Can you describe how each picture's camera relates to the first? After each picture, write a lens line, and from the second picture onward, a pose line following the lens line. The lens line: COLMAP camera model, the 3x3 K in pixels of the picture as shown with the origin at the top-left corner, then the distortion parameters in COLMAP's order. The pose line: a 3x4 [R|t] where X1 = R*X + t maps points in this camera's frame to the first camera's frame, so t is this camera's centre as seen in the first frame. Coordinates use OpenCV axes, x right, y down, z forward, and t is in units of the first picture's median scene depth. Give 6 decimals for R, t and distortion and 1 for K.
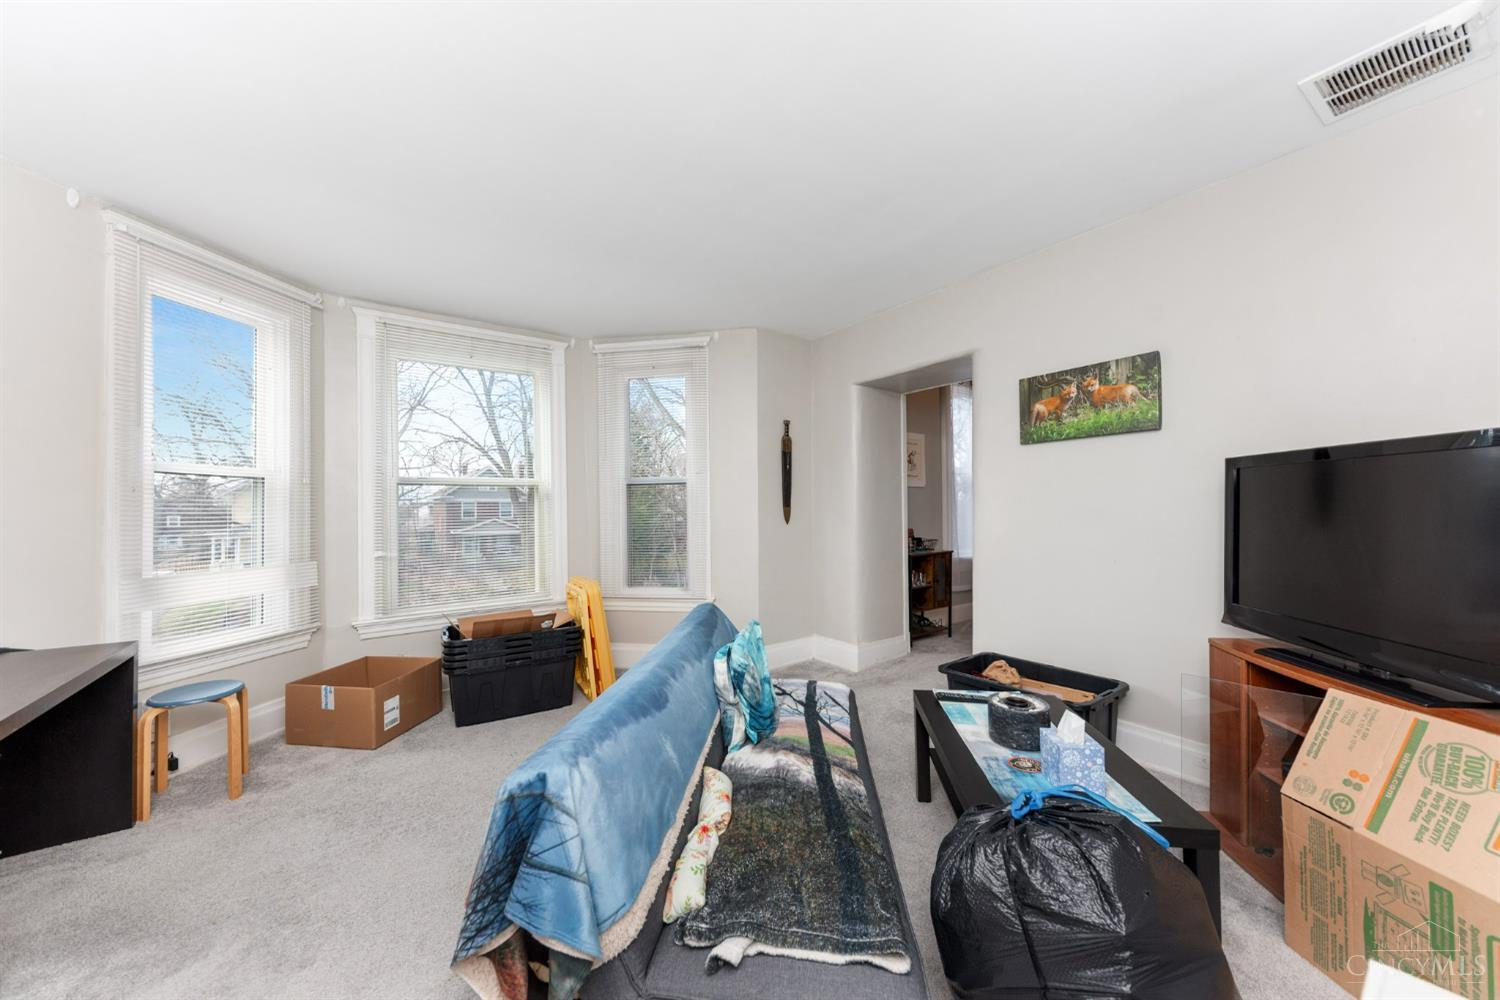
lens RADIAL K [[525.5, 0, 746.9], [0, 525.5, 513.8], [0, 0, 1]] dist [0.000037, -0.000008]
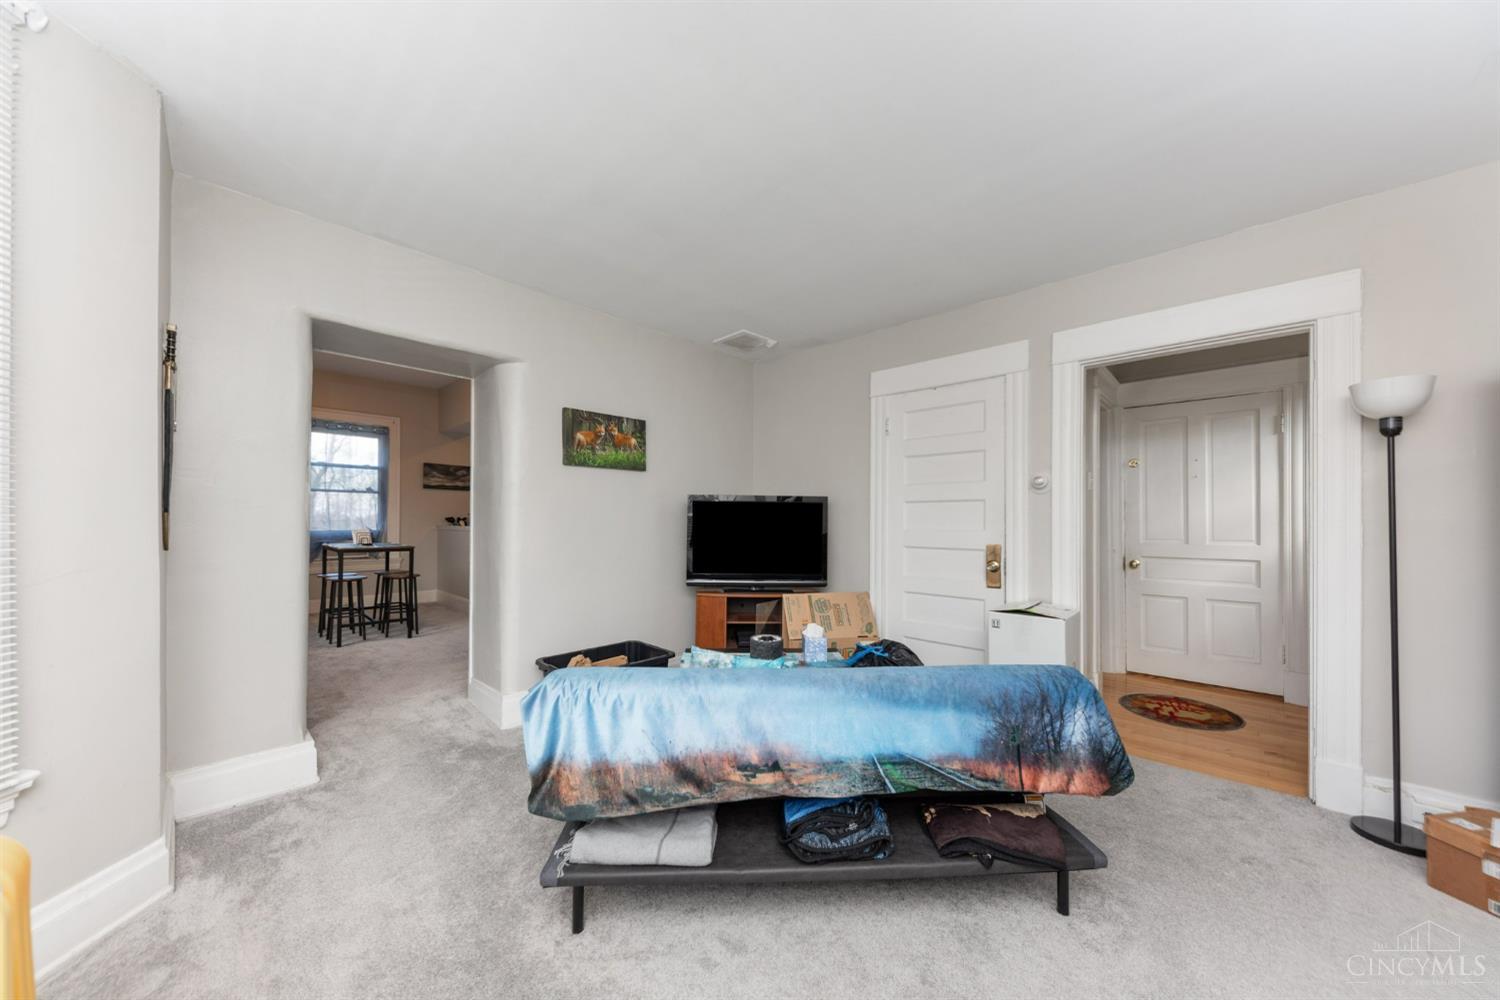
lens RADIAL K [[525.5, 0, 746.9], [0, 525.5, 513.8], [0, 0, 1]] dist [0.000037, -0.000008]
pose [[-0.199155, 0.013247, 0.979879, -0.736879], [0.001707, 0.999912, -0.013171, -0.010339], [-0.979967, -0.000951, -0.199160, 0.924059]]
